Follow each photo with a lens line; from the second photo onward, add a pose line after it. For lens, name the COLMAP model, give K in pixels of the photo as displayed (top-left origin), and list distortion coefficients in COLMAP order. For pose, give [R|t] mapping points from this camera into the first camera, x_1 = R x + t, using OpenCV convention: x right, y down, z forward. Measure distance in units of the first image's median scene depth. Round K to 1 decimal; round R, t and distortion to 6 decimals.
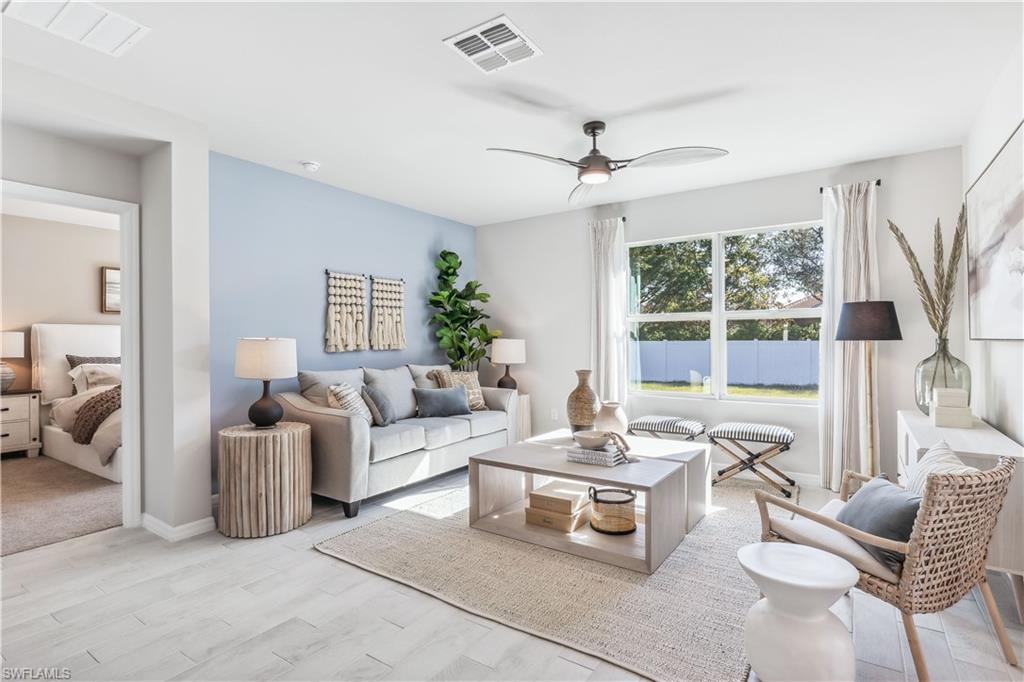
lens RADIAL K [[503.4, 0, 512.0], [0, 503.4, 341.0], [0, 0, 1]] dist [-0.002399, 0.000003]
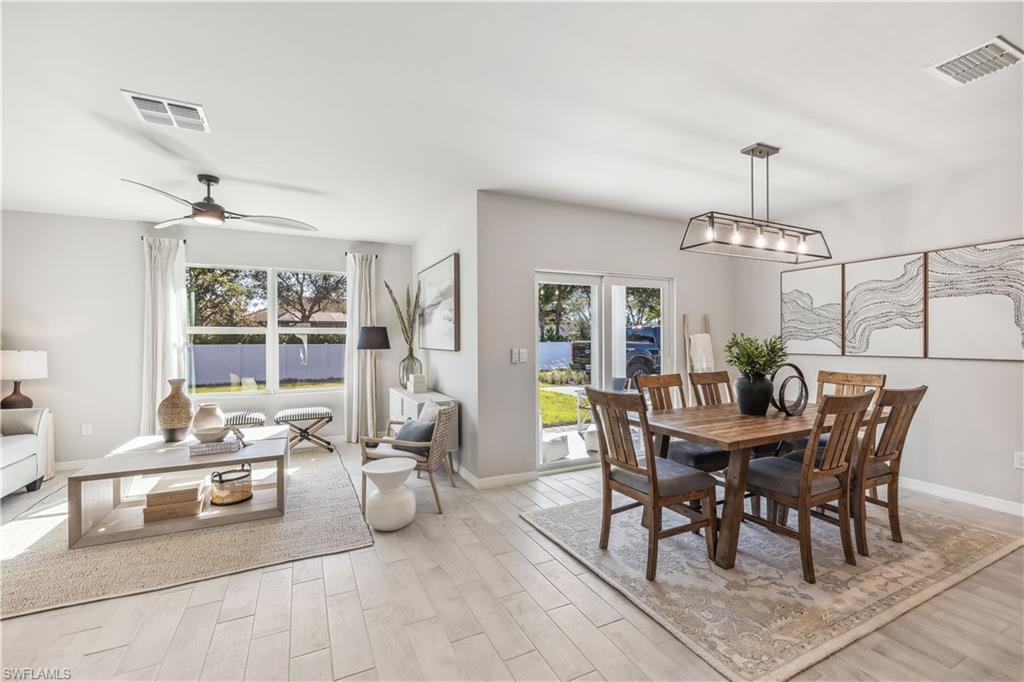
lens RADIAL K [[432.1, 0, 512.0], [0, 432.1, 341.0], [0, 0, 1]] dist [0.001310, 0.000076]
pose [[0.494995, -0.000544, 0.868896, -0.382908], [0.002849, 0.999995, -0.000997, -0.028896], [-0.868891, 0.002969, 0.494994, -0.155724]]
